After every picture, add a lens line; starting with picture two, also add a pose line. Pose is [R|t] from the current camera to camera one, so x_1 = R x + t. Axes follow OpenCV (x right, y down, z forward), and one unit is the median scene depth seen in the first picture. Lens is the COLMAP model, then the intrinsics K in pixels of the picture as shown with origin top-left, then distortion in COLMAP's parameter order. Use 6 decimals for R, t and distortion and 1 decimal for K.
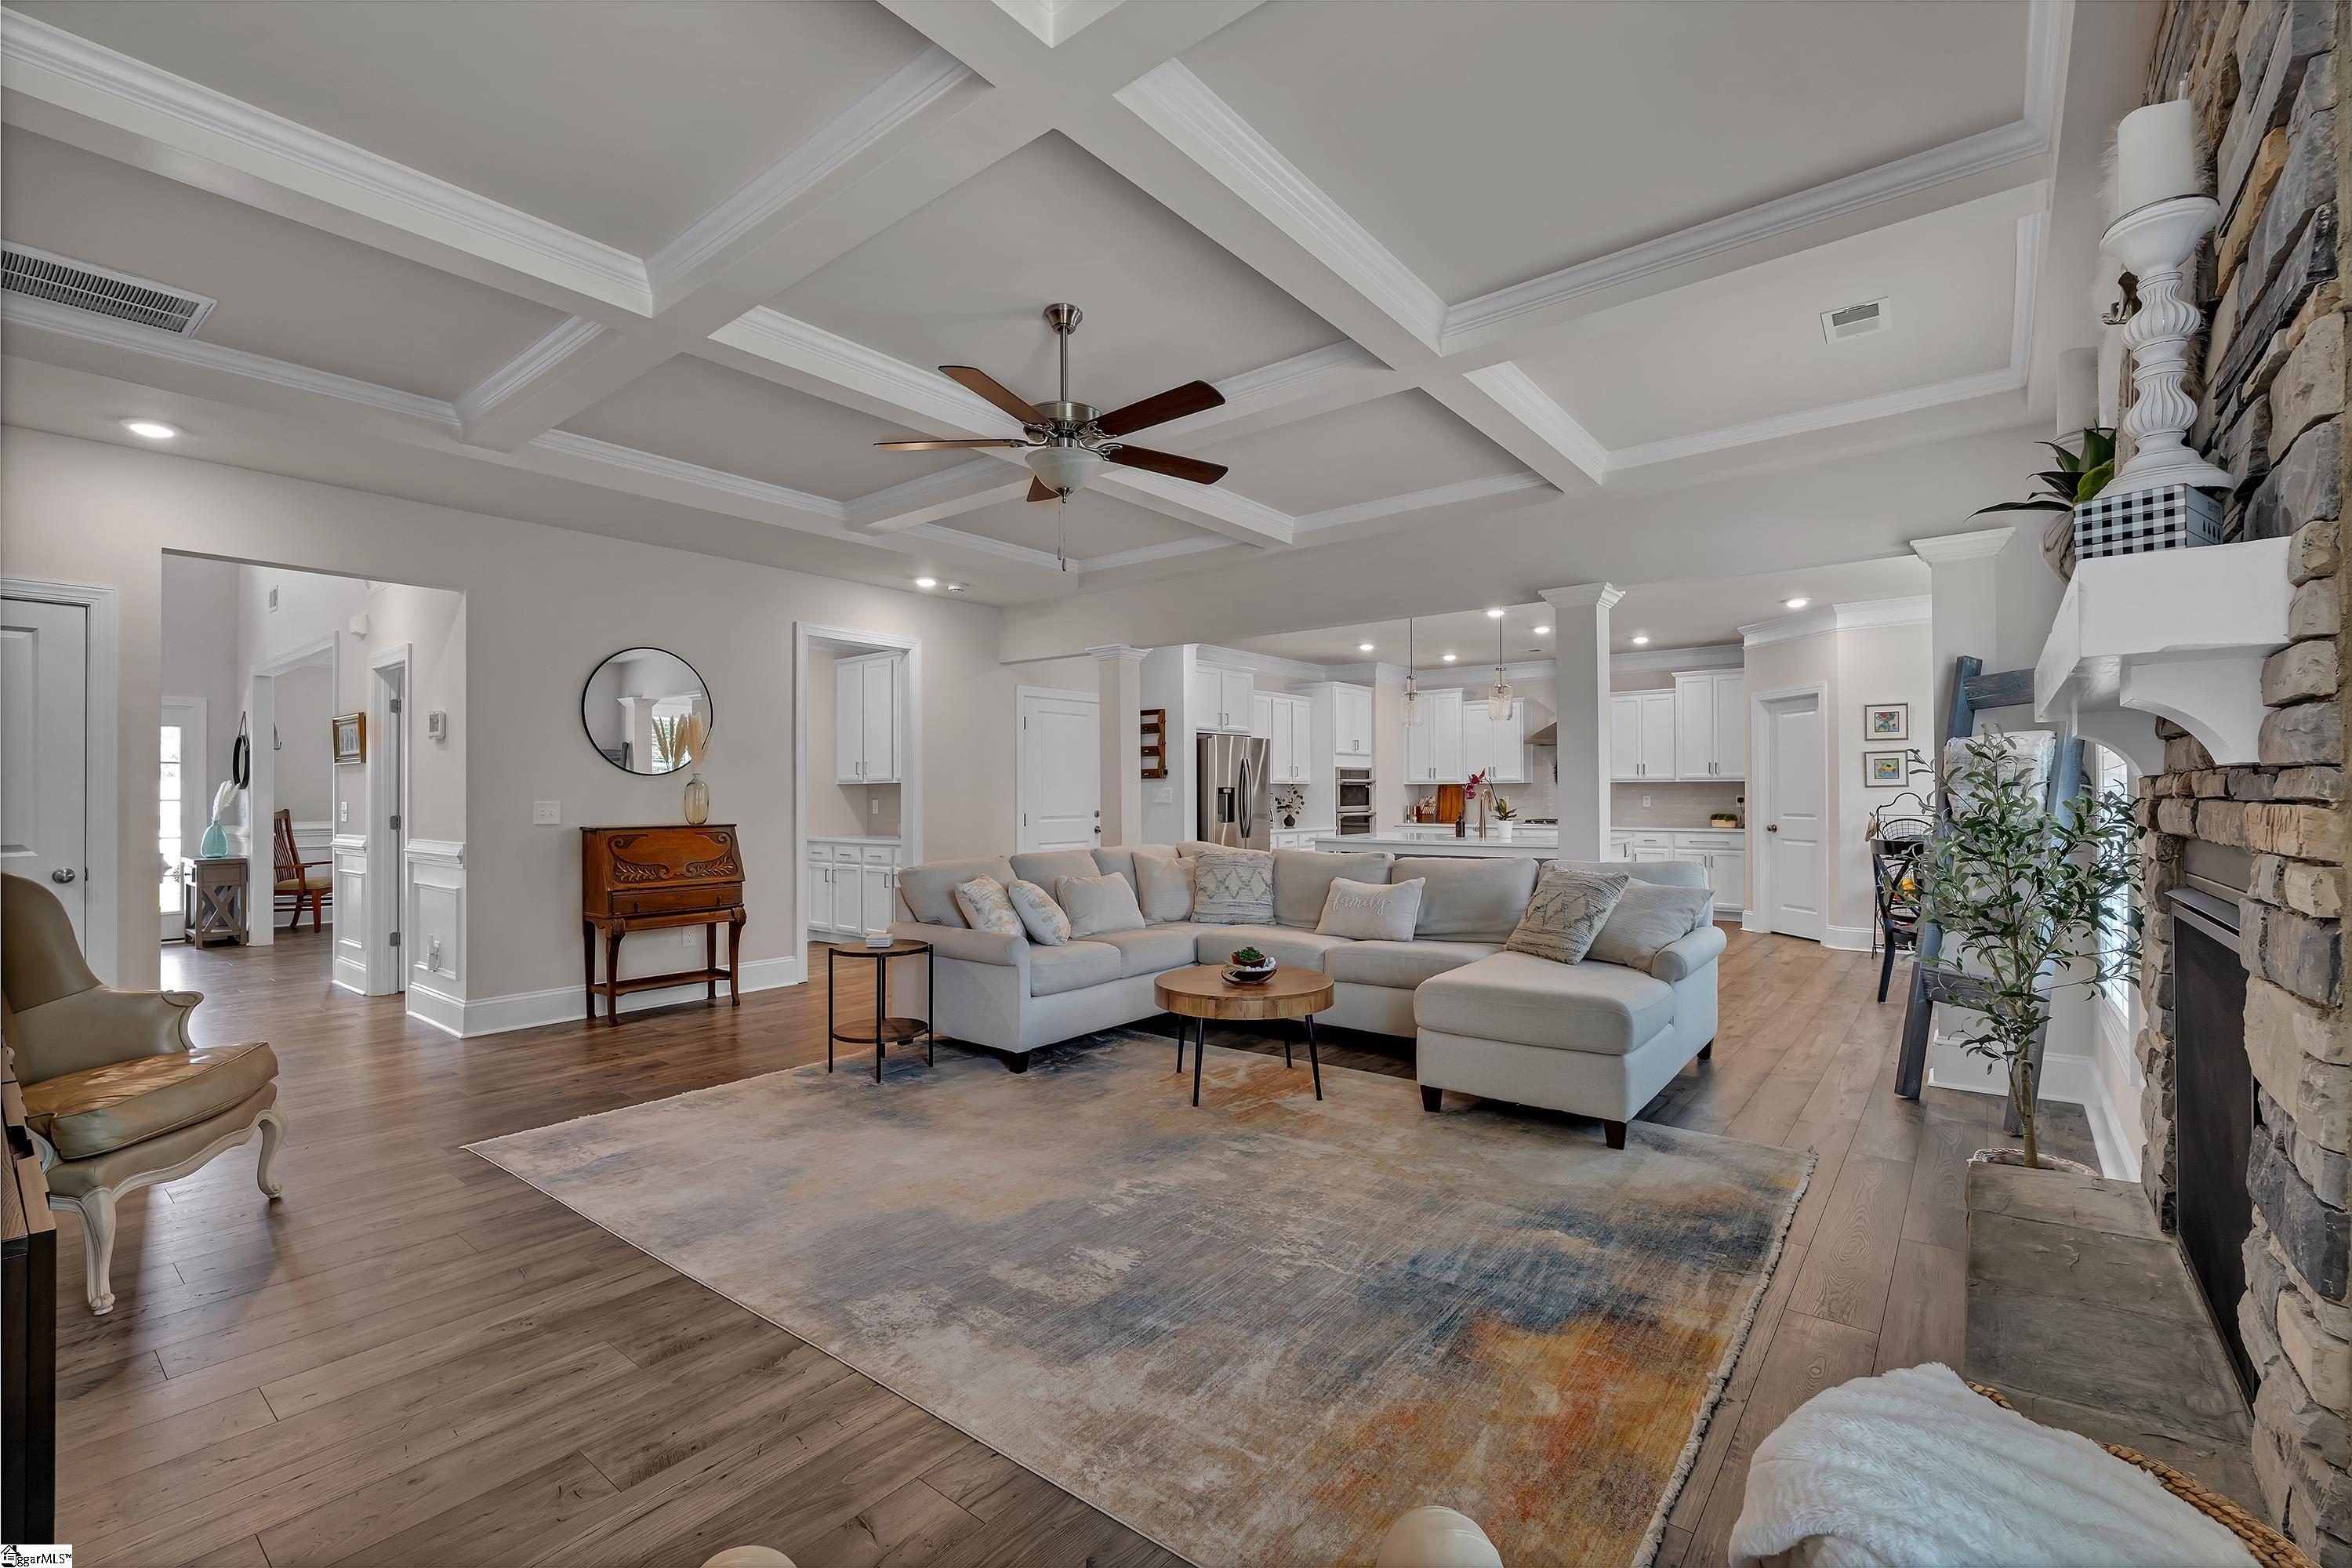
lens RADIAL K [[1025.3, 0, 1171.8], [0, 1025.3, 784.8], [0, 0, 1]] dist [-0.004849, -0.000161]
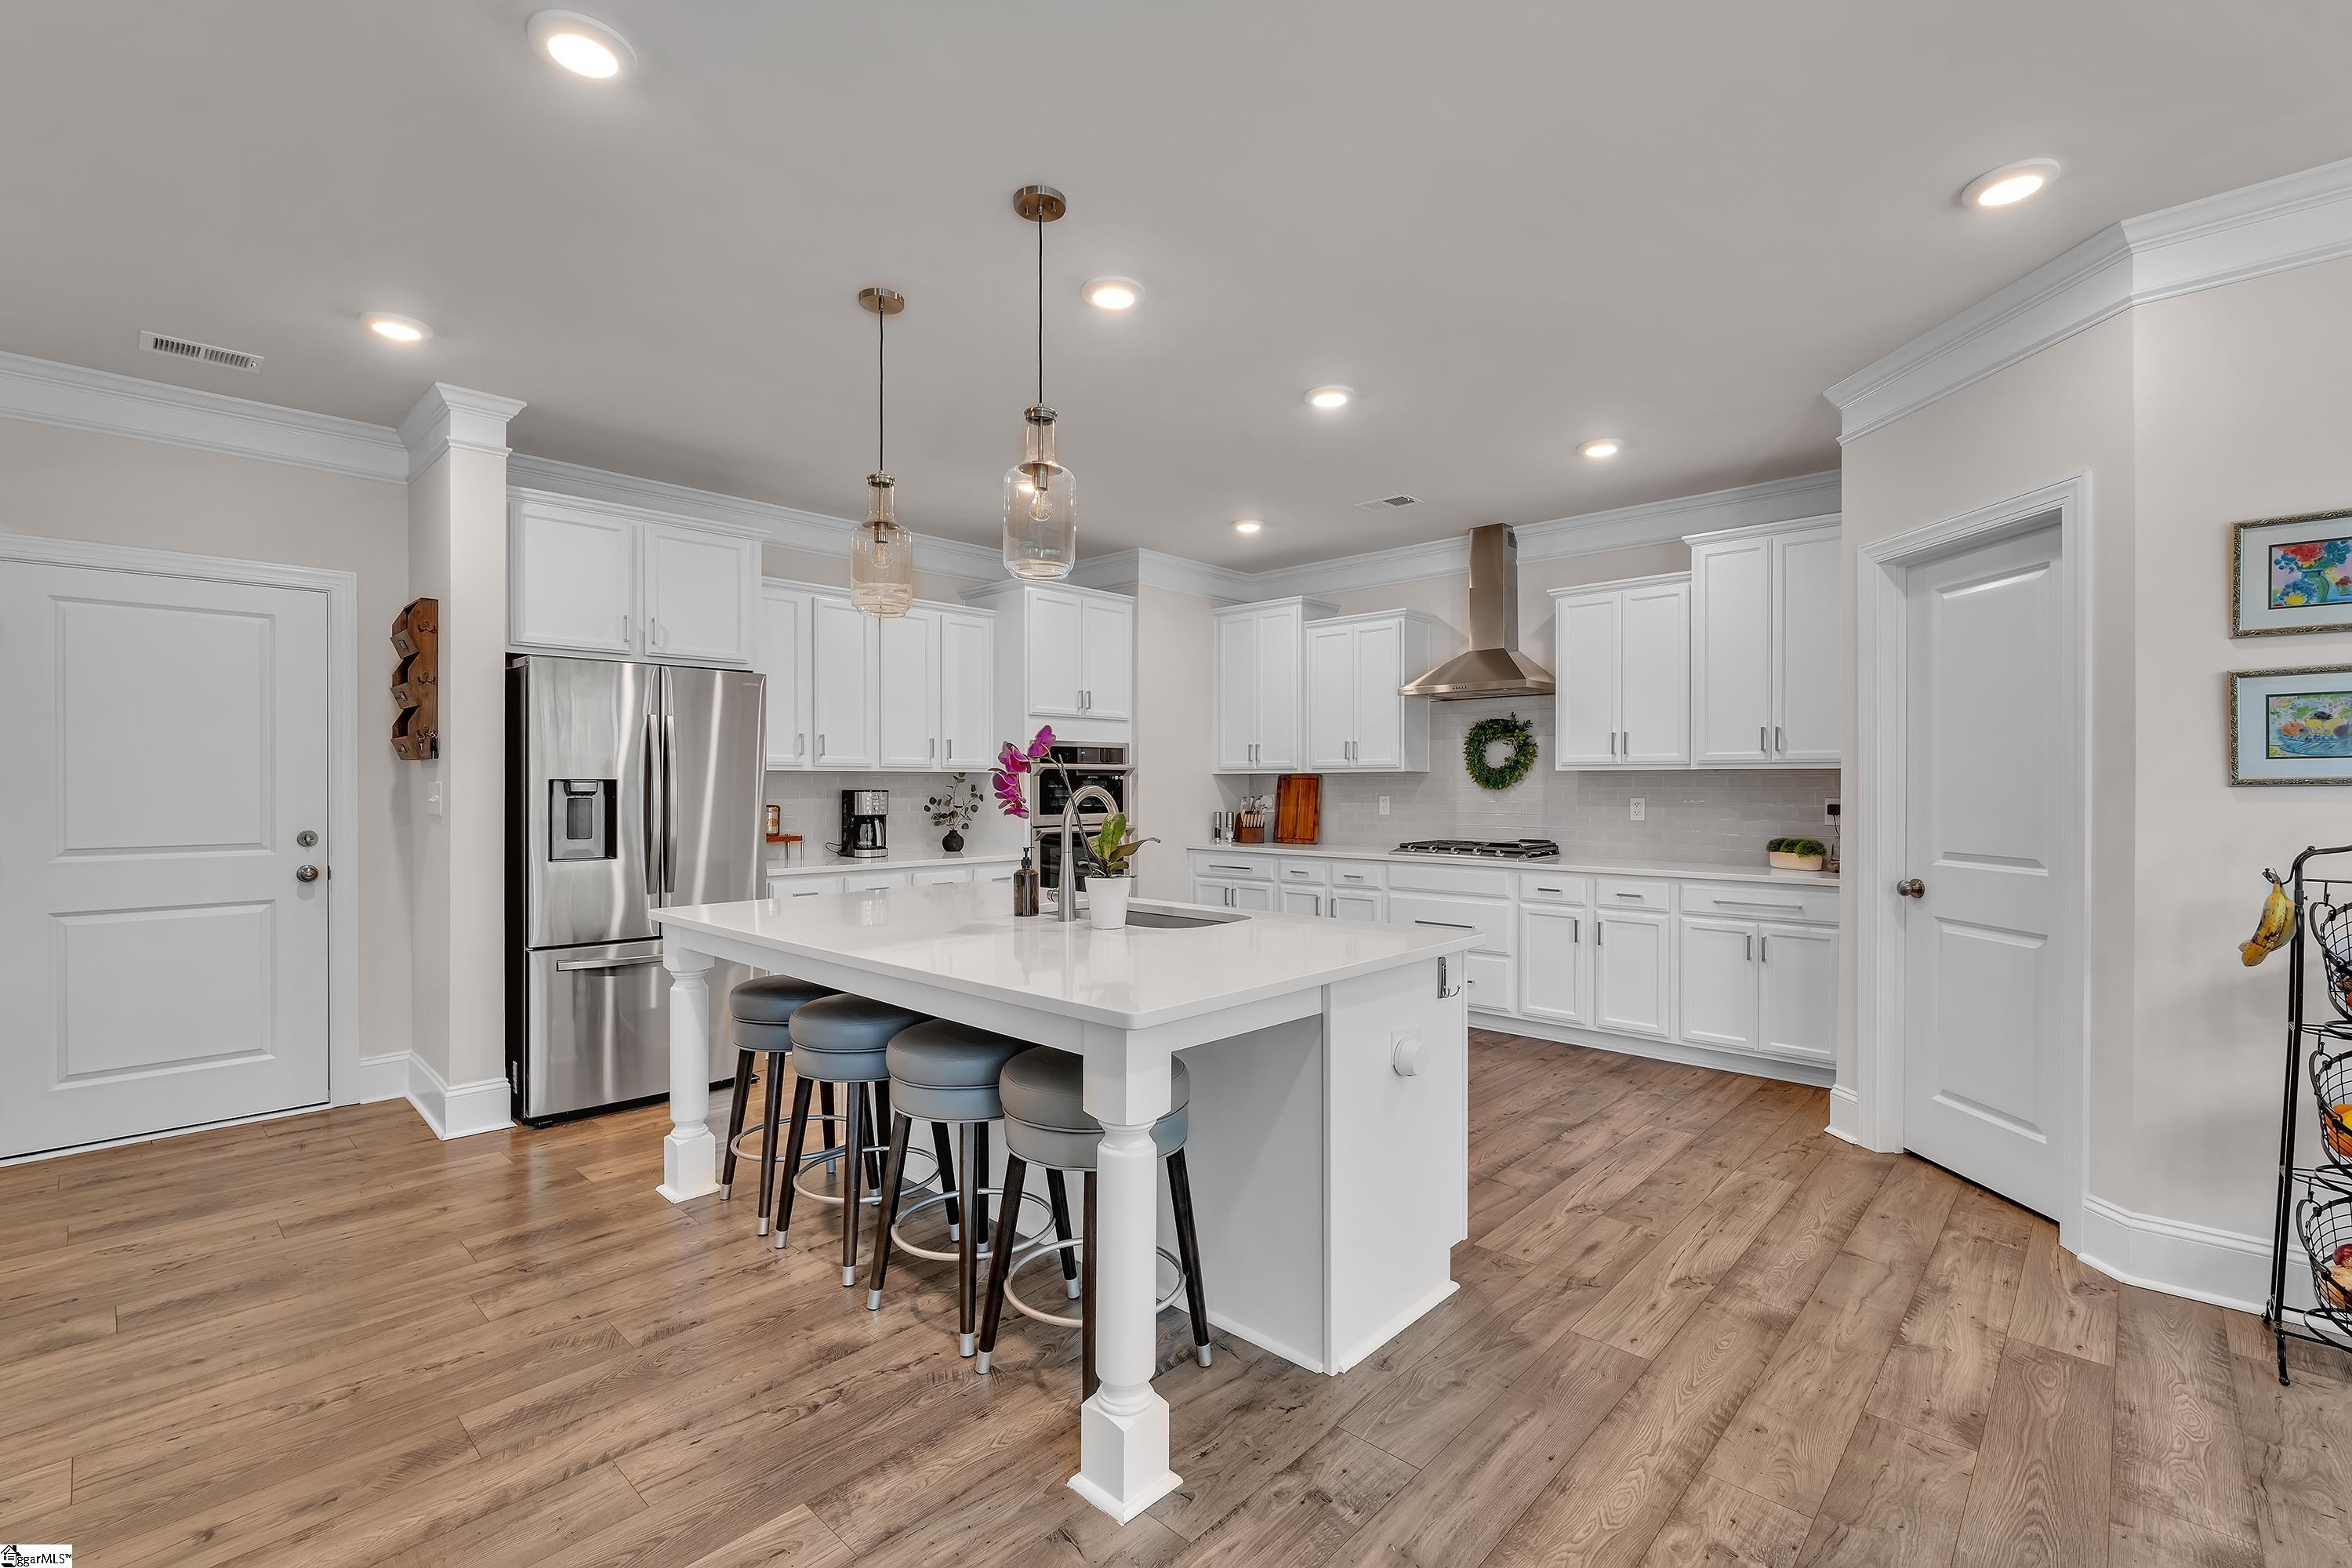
lens RADIAL K [[1025.3, 0, 1176.2], [0, 1025.3, 787.3], [0, 0, 1]] dist [-0.004849, -0.000161]
pose [[0.996826, 0.002696, -0.079567, 0.303023], [-0.001655, 0.999912, 0.013141, -0.000488], [0.079595, -0.012968, 0.996743, 0.528545]]
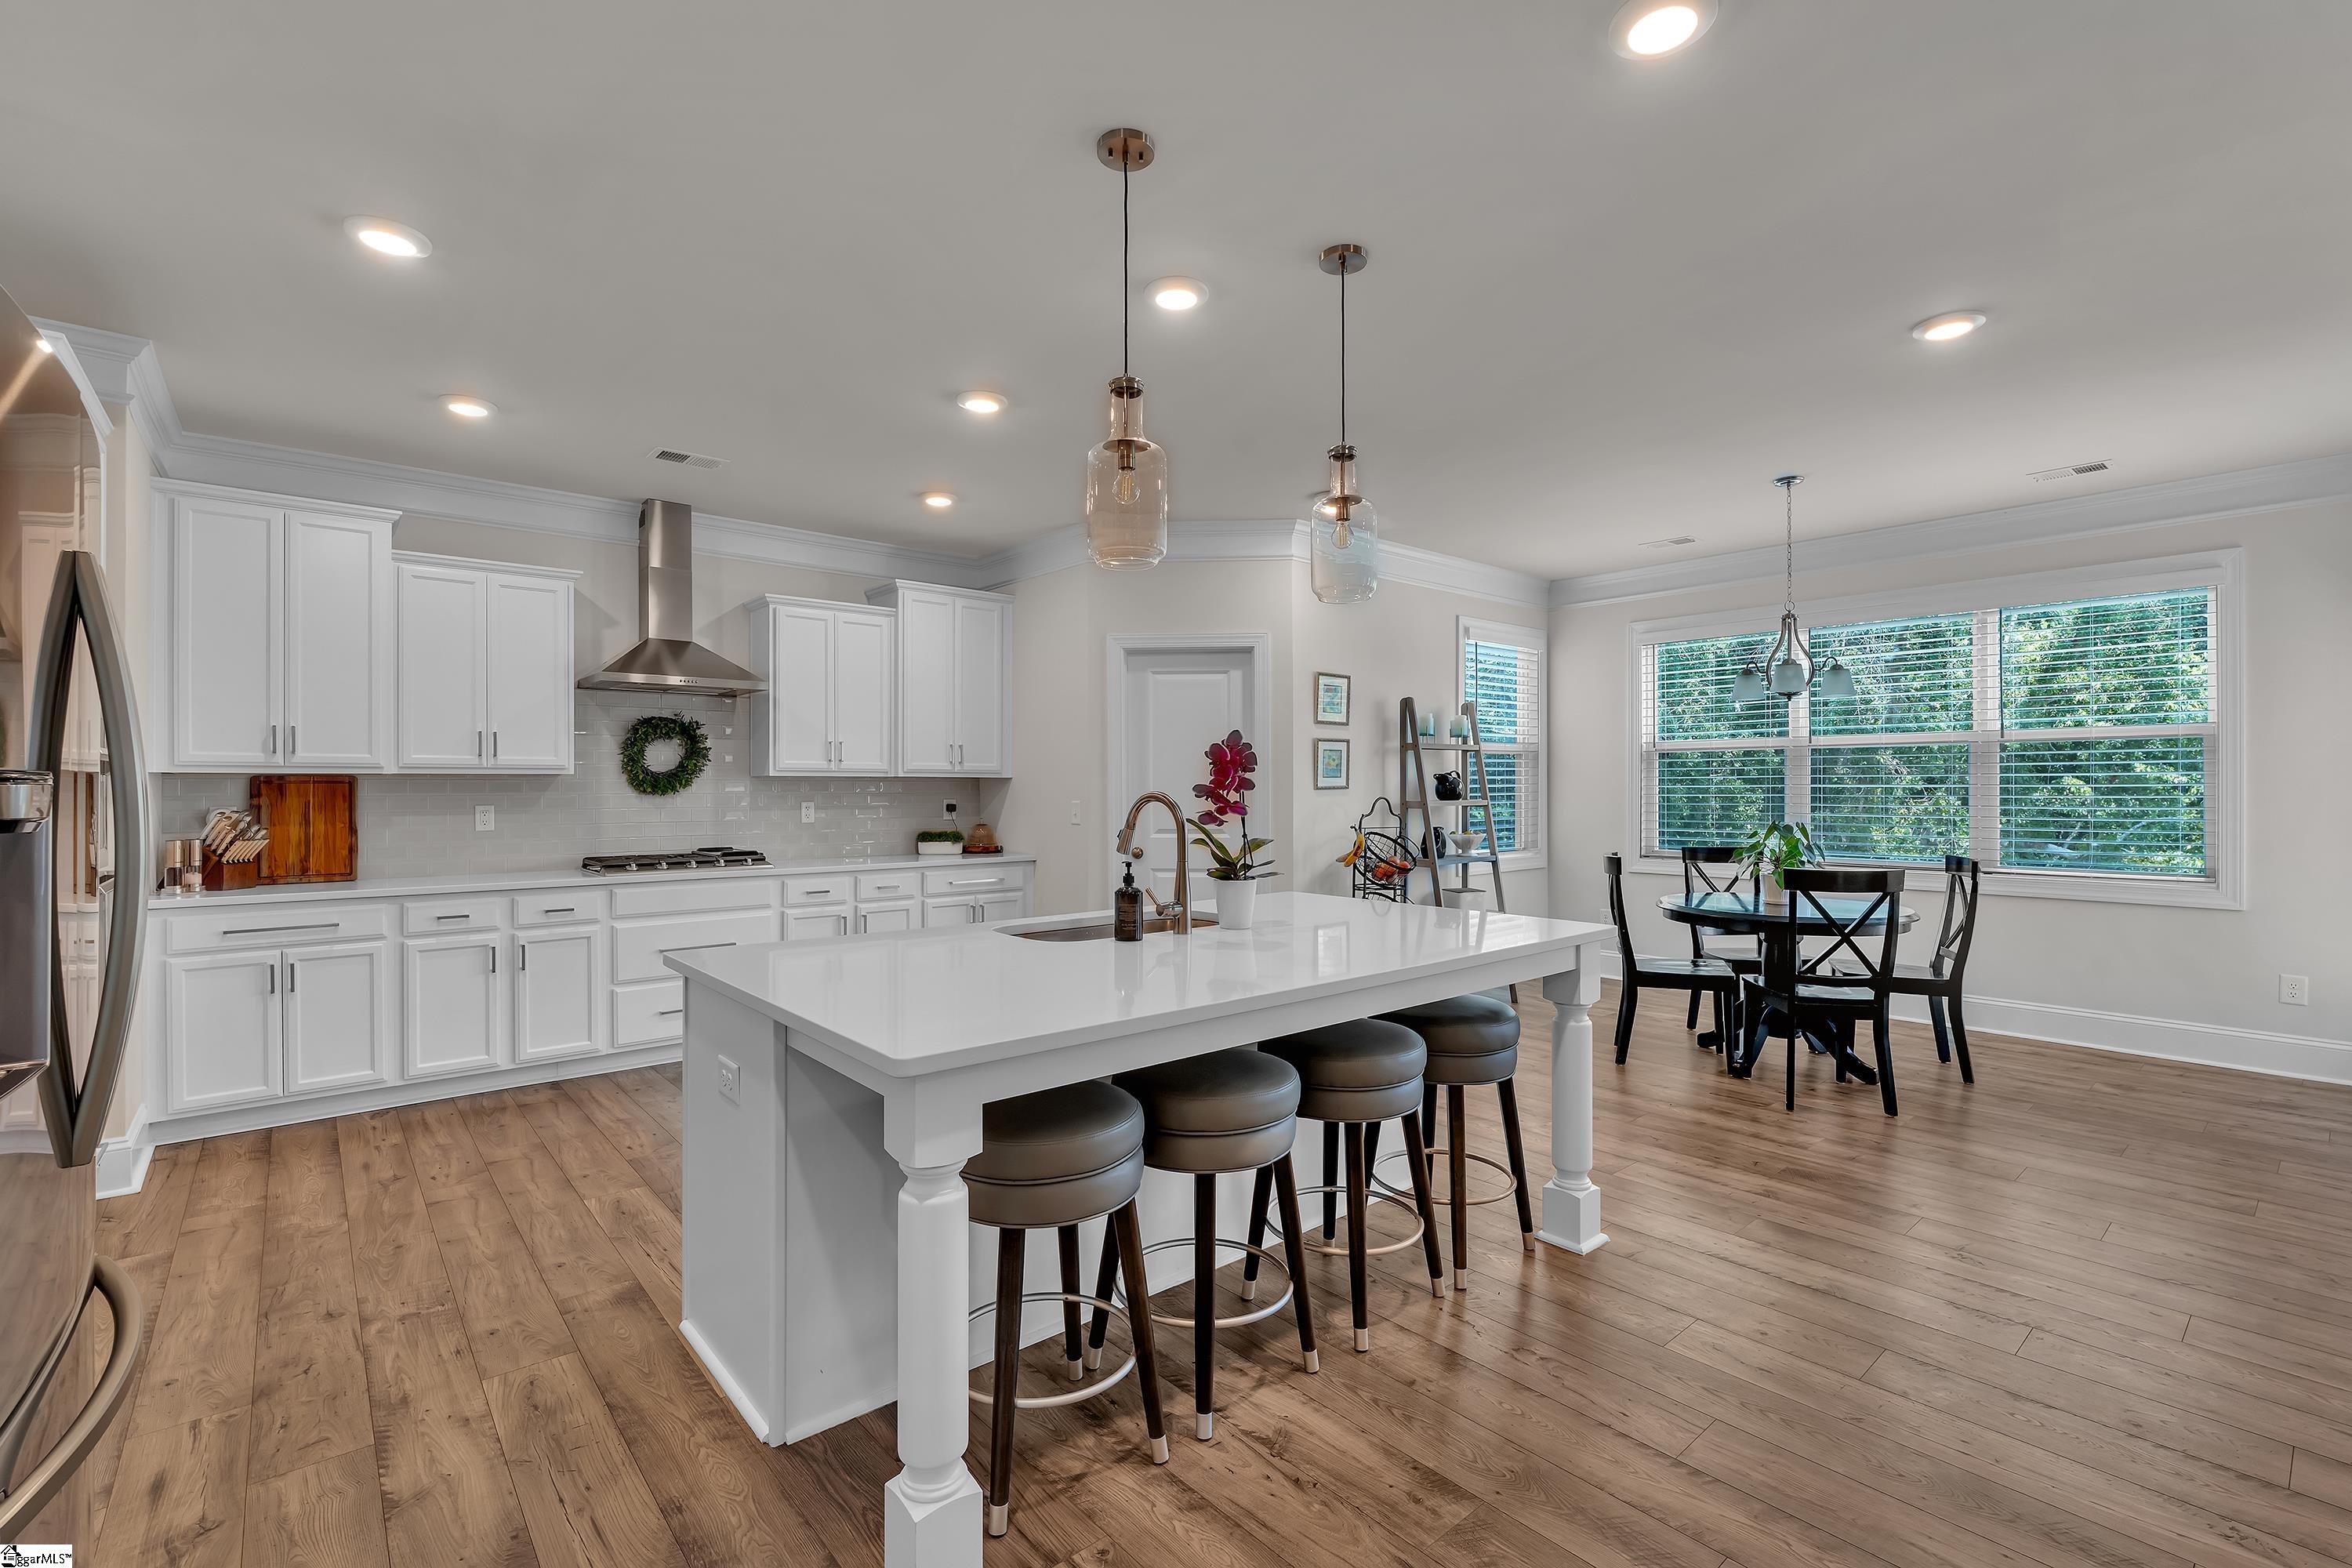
lens RADIAL K [[1025.3, 0, 1178.4], [0, 1025.3, 787.4], [0, 0, 1]] dist [-0.004849, -0.000161]
pose [[0.185266, 0.003291, 0.982683, -0.024726], [-0.007896, 0.999967, -0.001861, 0.002884], [-0.982657, -0.007414, 0.185286, 0.766921]]
